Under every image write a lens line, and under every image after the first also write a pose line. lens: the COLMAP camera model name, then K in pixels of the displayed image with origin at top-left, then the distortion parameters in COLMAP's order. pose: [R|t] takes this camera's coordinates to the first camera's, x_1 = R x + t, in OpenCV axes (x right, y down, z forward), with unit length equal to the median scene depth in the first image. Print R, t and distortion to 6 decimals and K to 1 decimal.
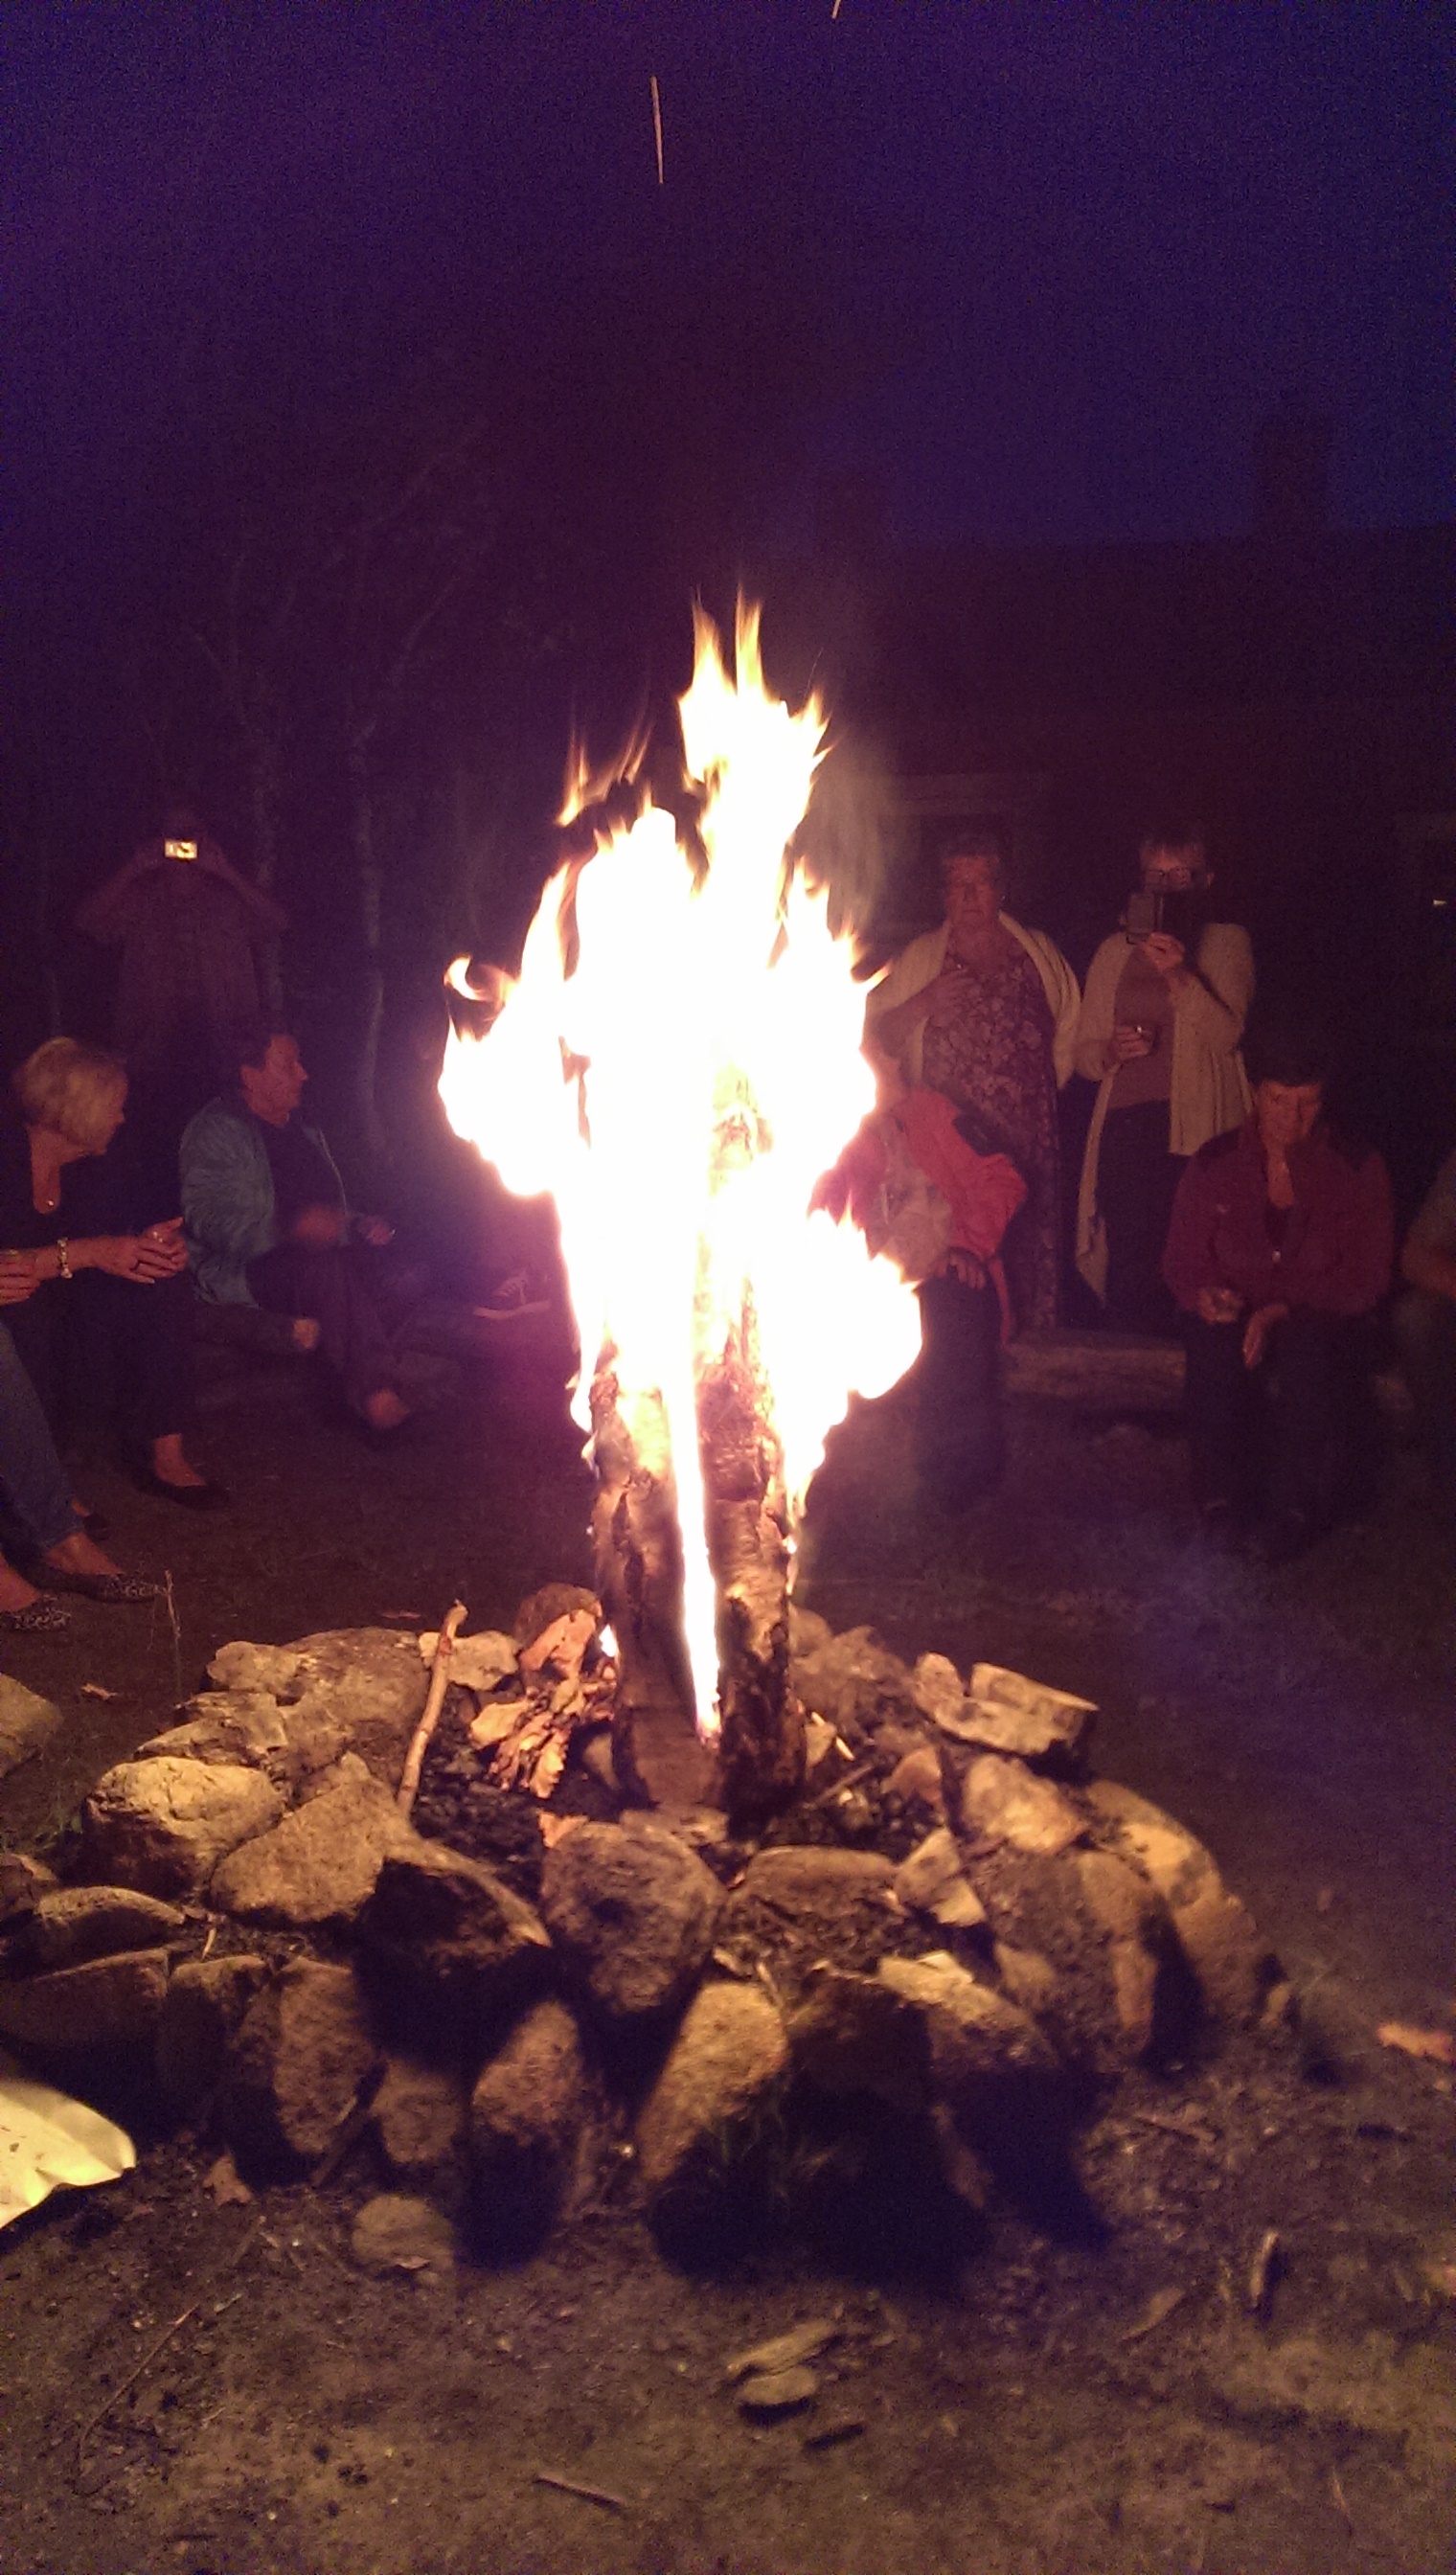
lens RADIAL K [[1836.4, 0, 747.7], [0, 1836.4, 1283.6], [0, 0, 1]] dist [0.049023, -0.071759]
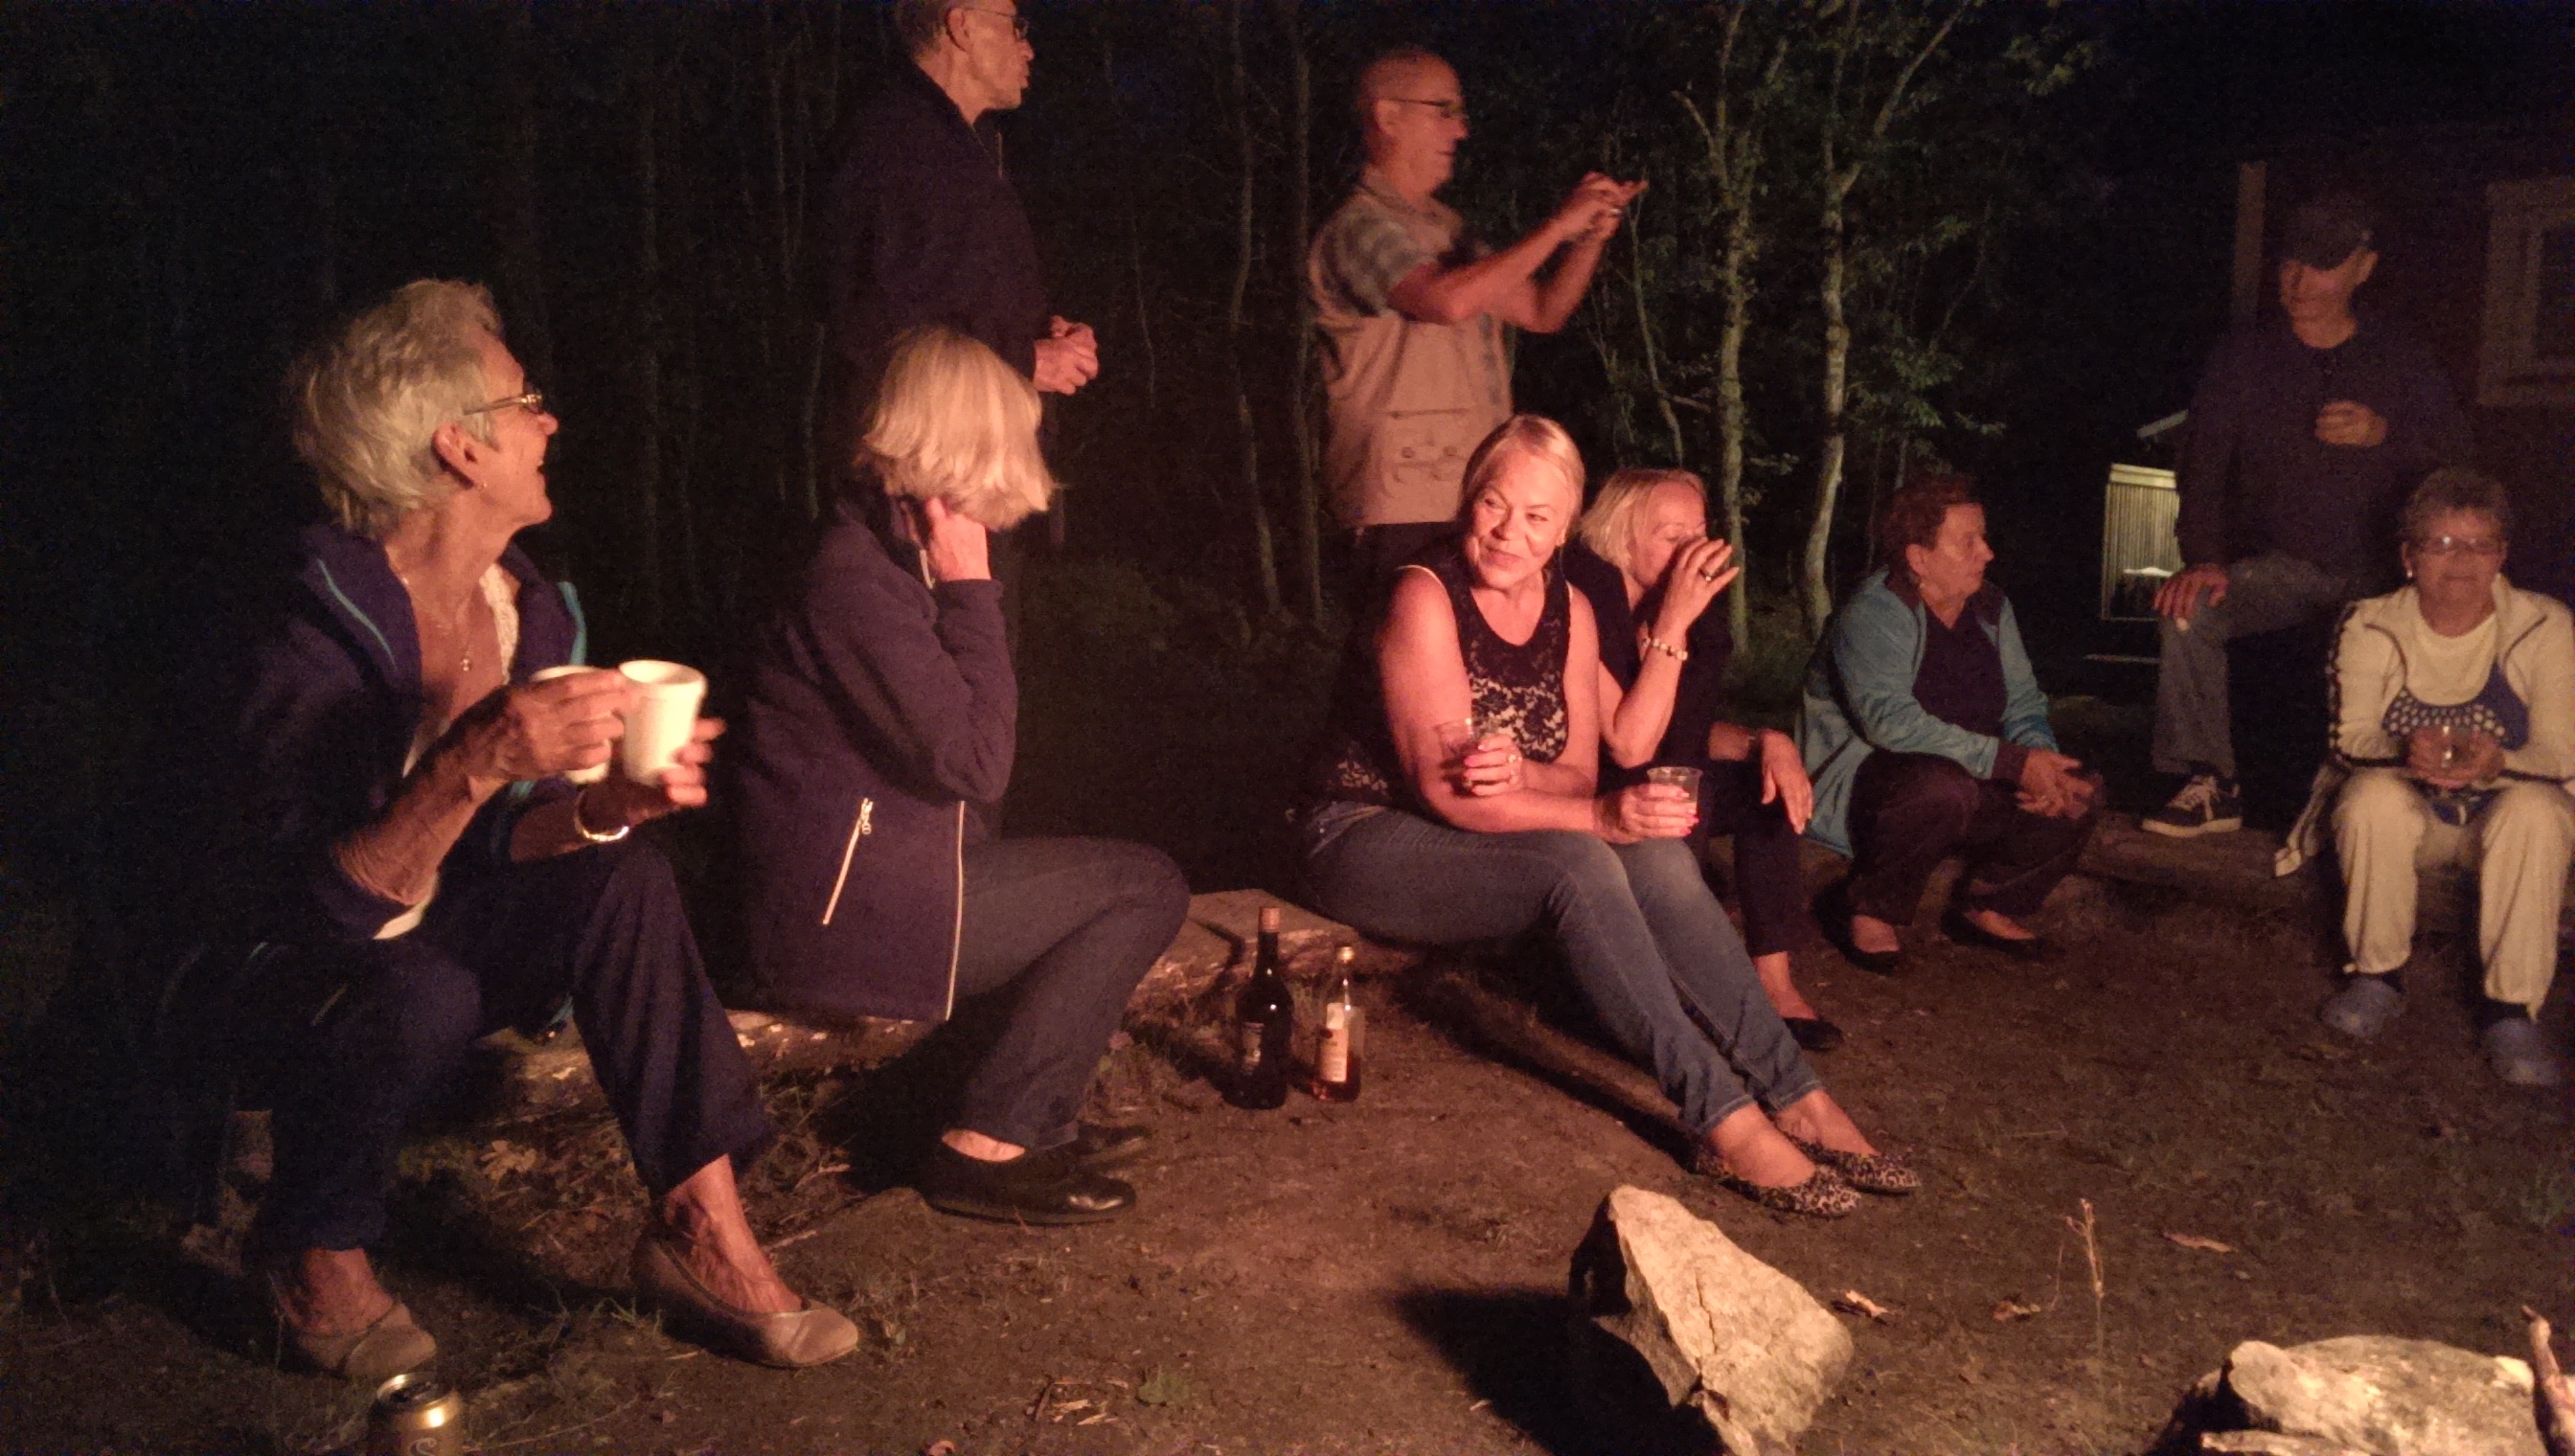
lens RADIAL K [[1836.4, 0, 1284.5], [0, 1836.4, 720.5], [0, 0, 1]] dist [0.049023, -0.071759]
pose [[0.898513, 0.052231, -0.435829, -0.401061], [-0.060948, 0.998123, -0.006033, -0.007995], [0.434696, 0.031983, 0.900009, 0.298139]]
